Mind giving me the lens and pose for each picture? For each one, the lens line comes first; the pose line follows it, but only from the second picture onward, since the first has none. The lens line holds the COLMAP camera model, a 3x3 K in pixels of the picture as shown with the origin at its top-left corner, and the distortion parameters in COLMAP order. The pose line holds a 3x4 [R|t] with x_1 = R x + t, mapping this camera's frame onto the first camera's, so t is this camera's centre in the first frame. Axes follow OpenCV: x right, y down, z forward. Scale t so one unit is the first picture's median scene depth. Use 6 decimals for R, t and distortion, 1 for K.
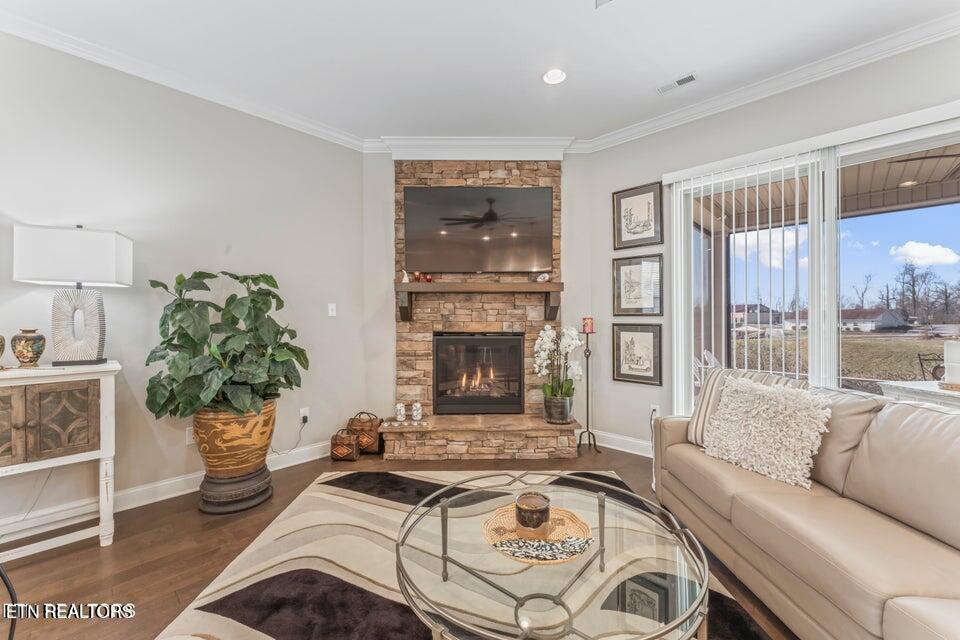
lens RADIAL K [[387.3, 0, 478.7], [0, 387.3, 318.9], [0, 0, 1]] dist [-0.006228, 0.001392]
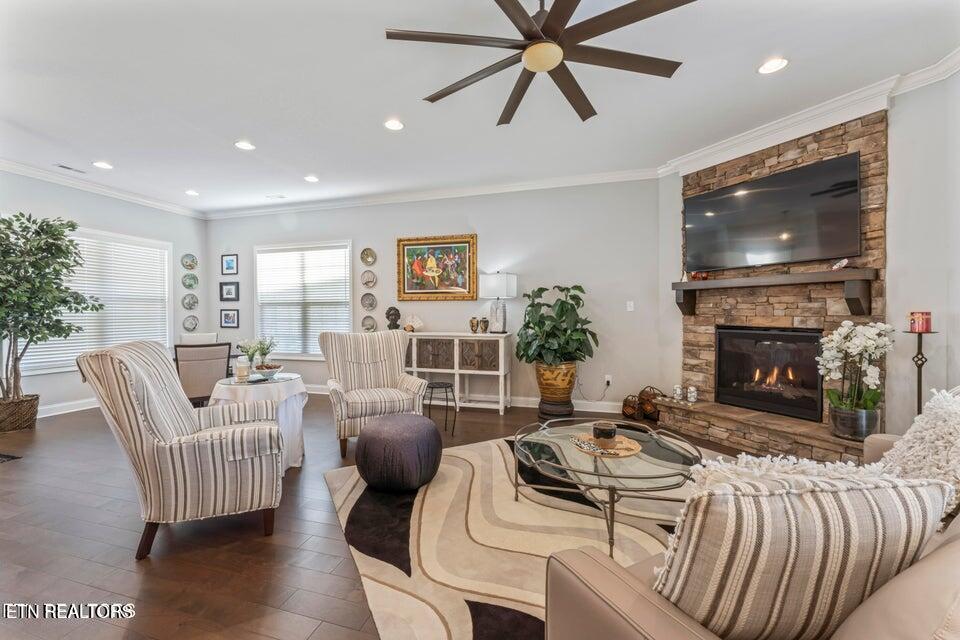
lens RADIAL K [[387.3, 0, 469.6], [0, 387.3, 317.0], [0, 0, 1]] dist [-0.006228, 0.001392]
pose [[0.447937, 0.010187, -0.894007, 0.553309], [0.000121, 0.999934, 0.011454, -0.001940], [0.894065, -0.005239, 0.447906, -0.095215]]
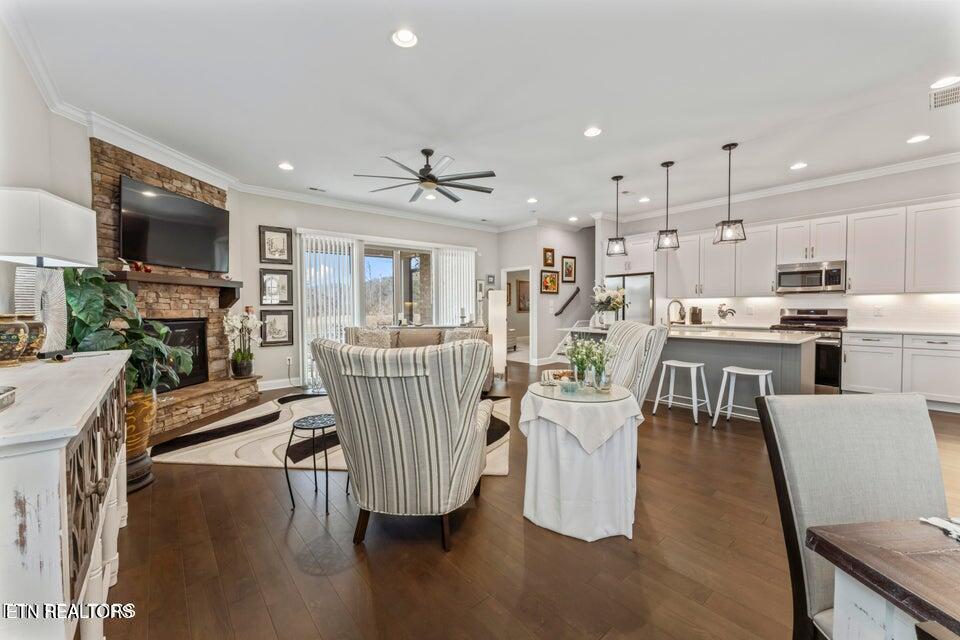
lens RADIAL K [[387.3, 0, 475.8], [0, 387.3, 318.4], [0, 0, 1]] dist [-0.006228, 0.001392]
pose [[0.108314, -0.024759, 0.993808, -1.091084], [0.006471, 0.999686, 0.024200, 0.012342], [-0.994096, 0.003809, 0.108440, -0.020940]]
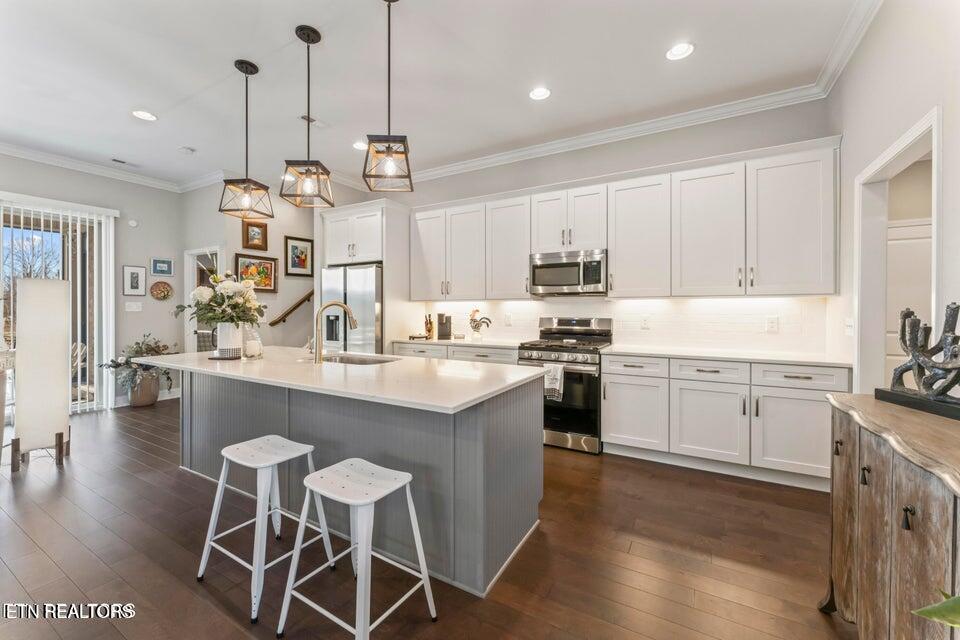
lens RADIAL K [[387.3, 0, 473.3], [0, 387.3, 313.7], [0, 0, 1]] dist [-0.006228, 0.001392]
pose [[-0.239064, -0.003732, 0.970997, -0.419320], [-0.000326, 0.999993, 0.003763, 0.003457], [-0.971004, 0.000583, -0.239064, -0.643010]]
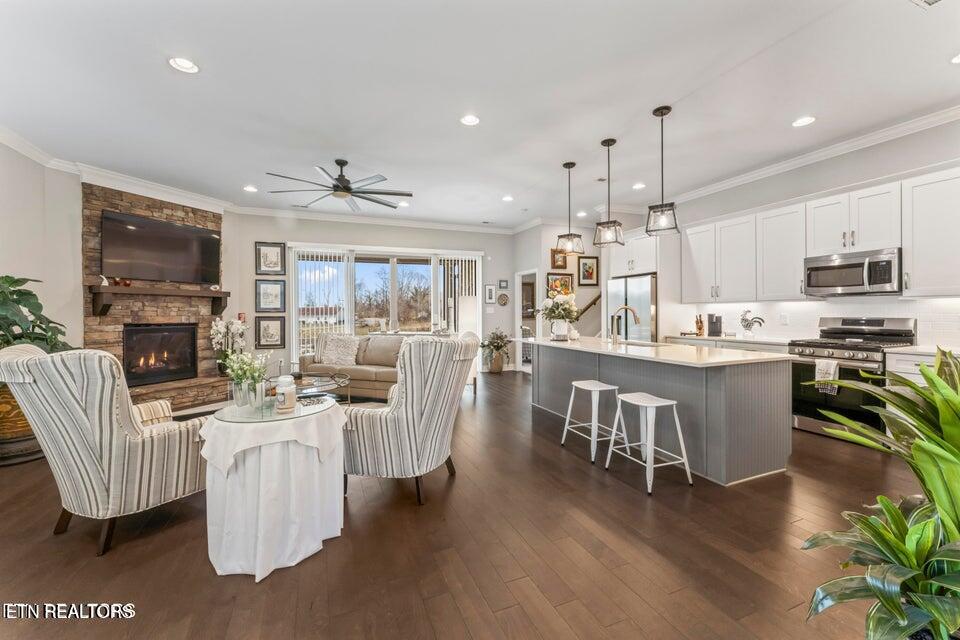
lens RADIAL K [[387.3, 0, 479.1], [0, 387.3, 313.7], [0, 0, 1]] dist [-0.006228, 0.001392]
pose [[0.401831, -0.000821, 0.915713, -0.846561], [0.004105, 0.999991, -0.000905, 0.005051], [-0.915705, 0.004122, 0.401831, -0.627929]]
